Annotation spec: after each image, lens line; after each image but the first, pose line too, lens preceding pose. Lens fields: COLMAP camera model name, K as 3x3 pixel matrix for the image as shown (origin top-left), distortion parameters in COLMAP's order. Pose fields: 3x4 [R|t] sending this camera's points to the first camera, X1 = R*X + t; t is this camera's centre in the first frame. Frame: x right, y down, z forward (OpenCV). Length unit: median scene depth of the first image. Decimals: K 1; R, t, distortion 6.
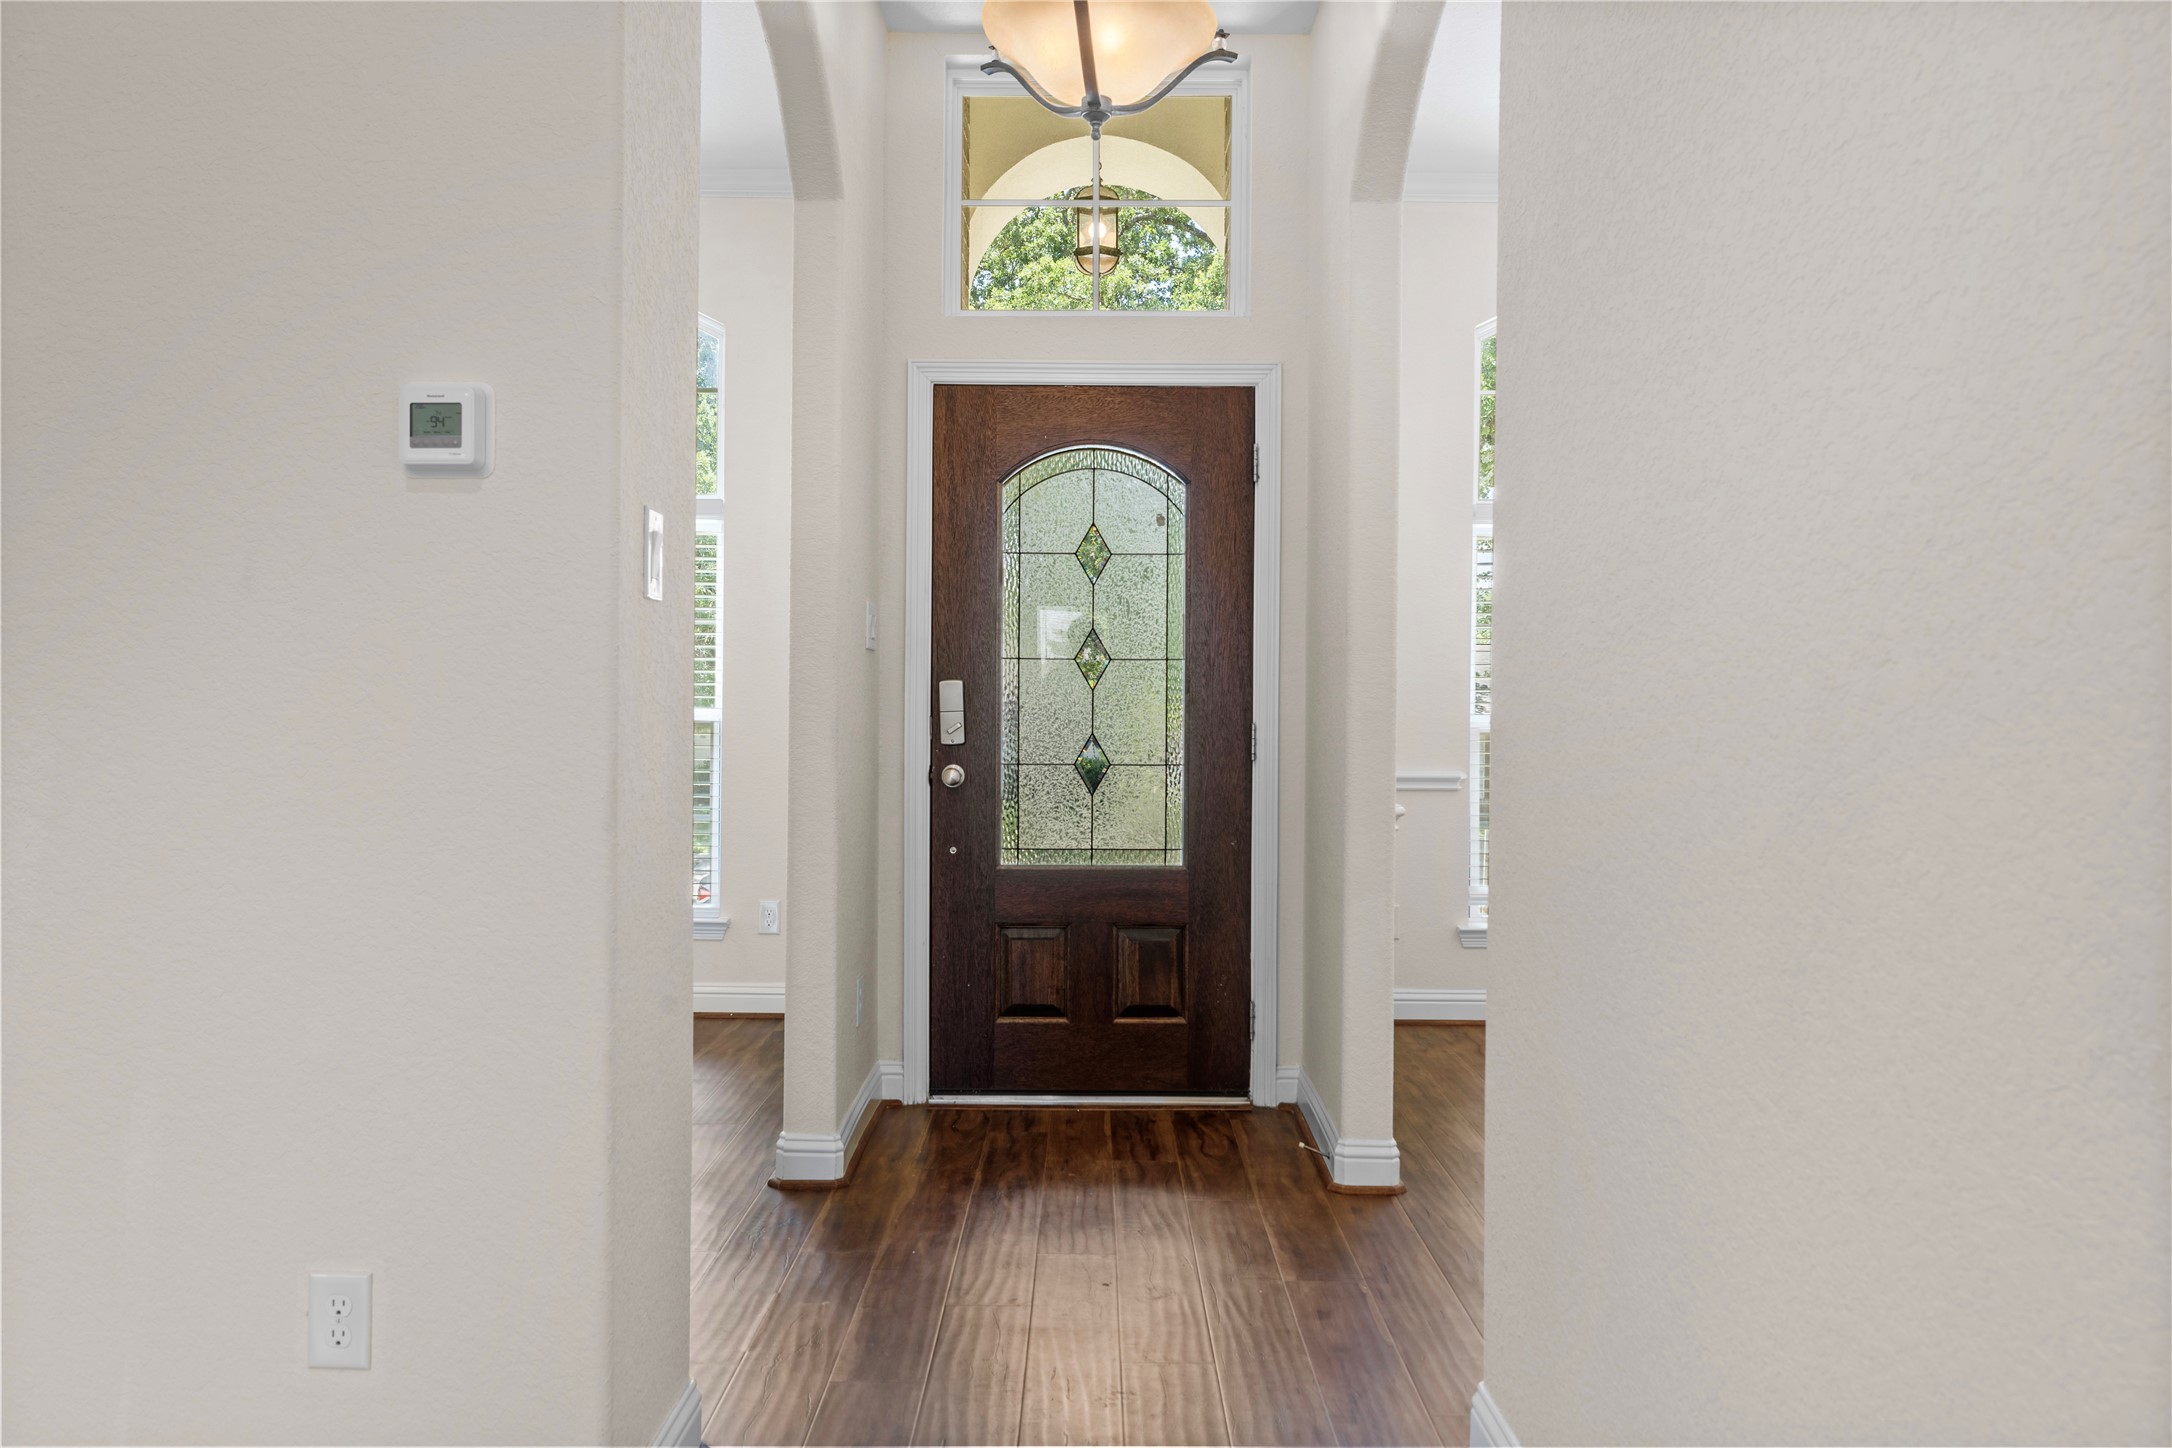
lens RADIAL K [[1641.7, 0, 1086.0], [0, 1641.7, 724.0], [0, 0, 1]] dist [-0.001805, -0.000236]
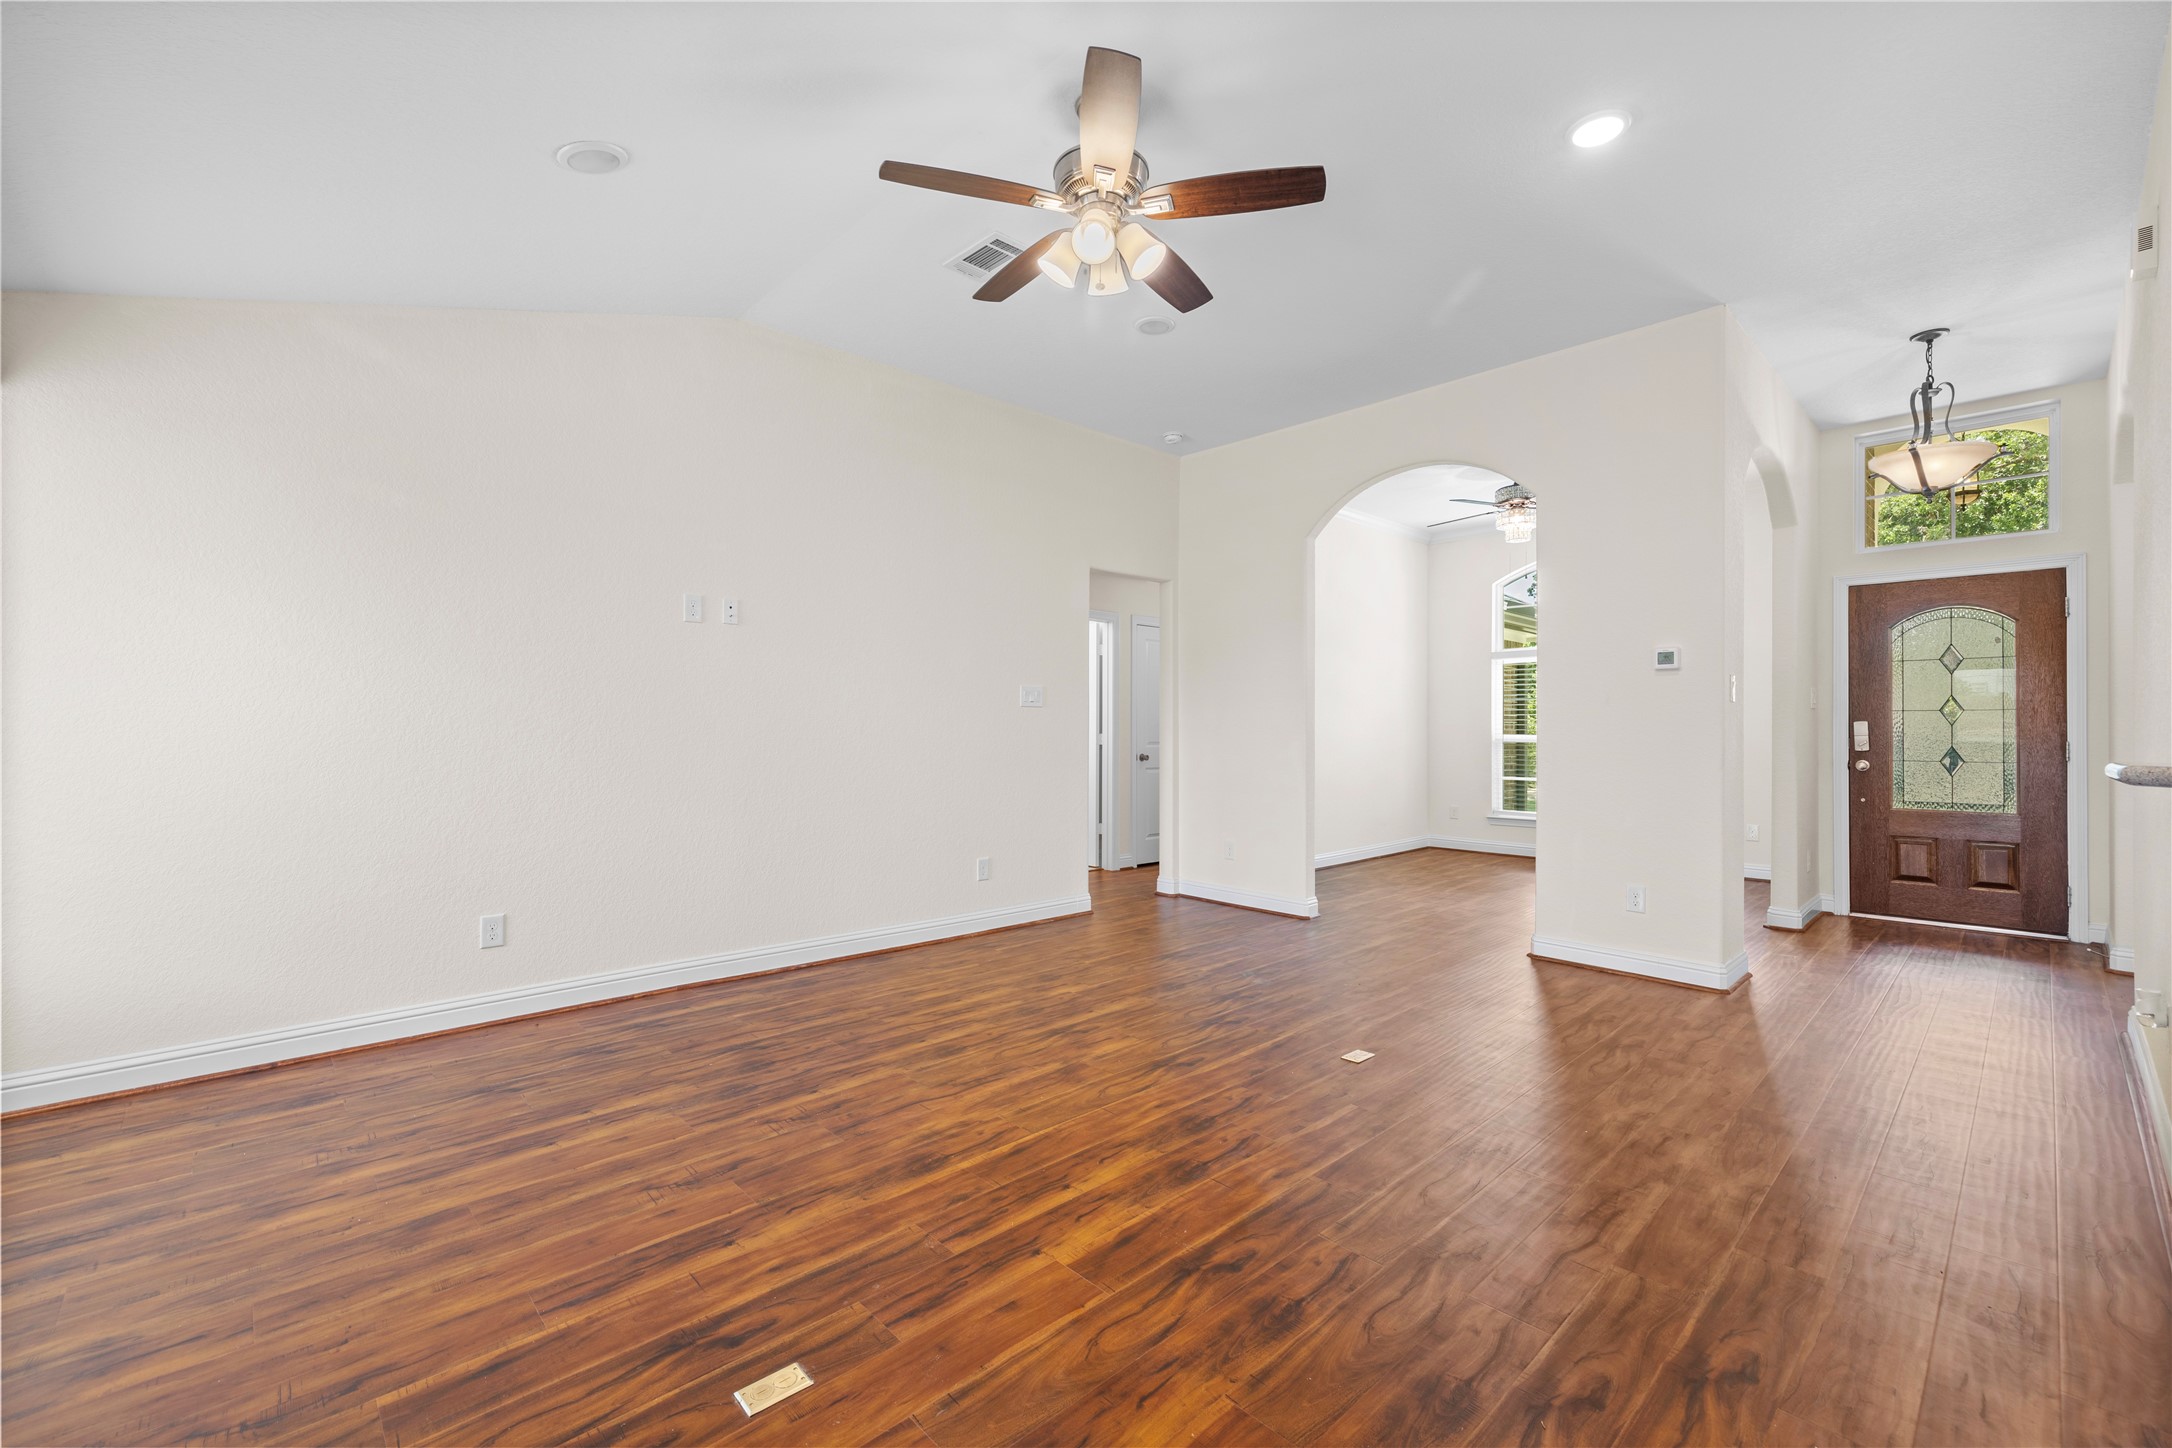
lens RADIAL K [[900.8, 0, 1086.0], [0, 900.8, 724.0], [0, 0, 1]] dist [0.002688, -0.000287]
pose [[0.692504, -0.010628, -0.721336, 0.069421], [-0.005440, 0.999786, -0.019953, 0.006169], [0.721394, 0.017741, 0.692298, -0.568394]]
